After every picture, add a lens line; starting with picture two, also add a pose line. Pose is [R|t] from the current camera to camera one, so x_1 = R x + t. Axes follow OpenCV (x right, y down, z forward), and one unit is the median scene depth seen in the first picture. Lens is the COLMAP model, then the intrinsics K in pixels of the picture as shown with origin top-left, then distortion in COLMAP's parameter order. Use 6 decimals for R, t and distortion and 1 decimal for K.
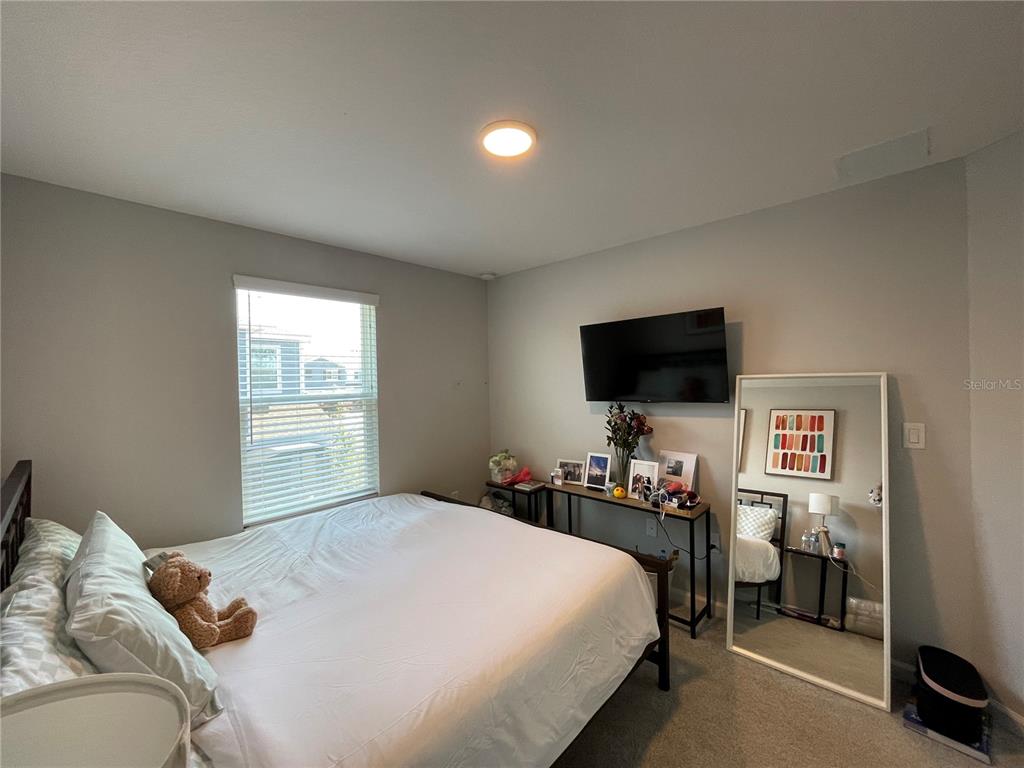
lens RADIAL K [[415.2, 0, 510.5], [0, 415.2, 383.7], [0, 0, 1]] dist [-0.012949, 0.006805]
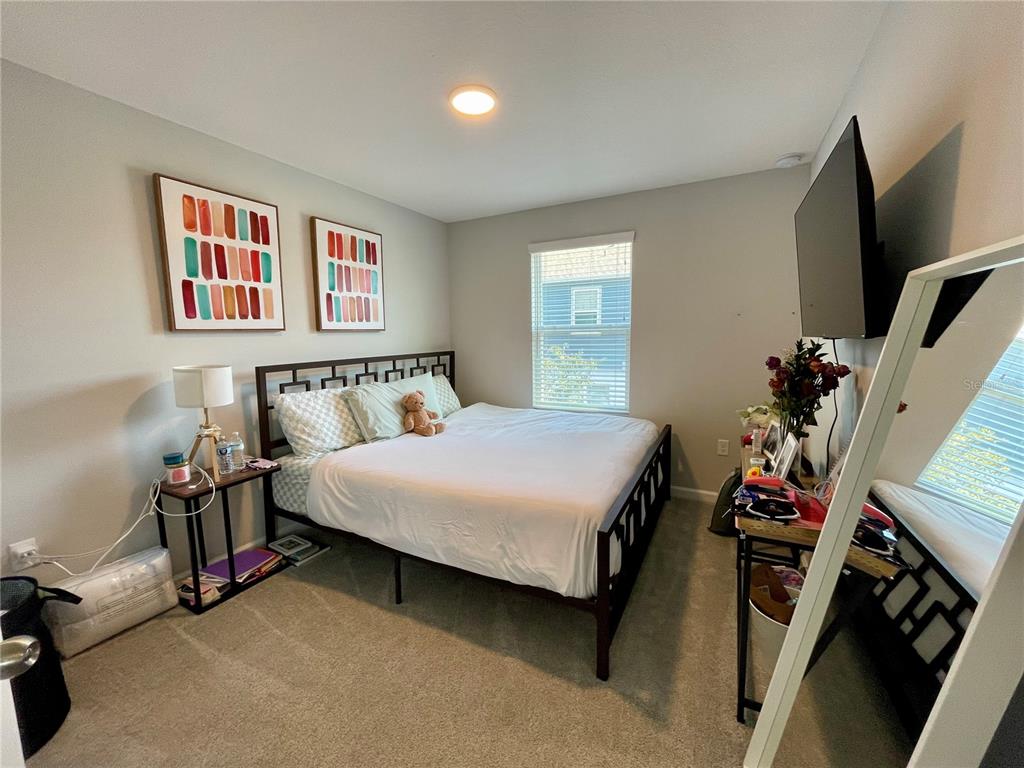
lens RADIAL K [[415.2, 0, 510.5], [0, 415.2, 383.7], [0, 0, 1]] dist [-0.012949, 0.006805]
pose [[0.284102, 0.134235, -0.949351, 0.777008], [0.002542, 0.990042, 0.140750, 0.027660], [0.958791, -0.042401, 0.280932, 0.456631]]
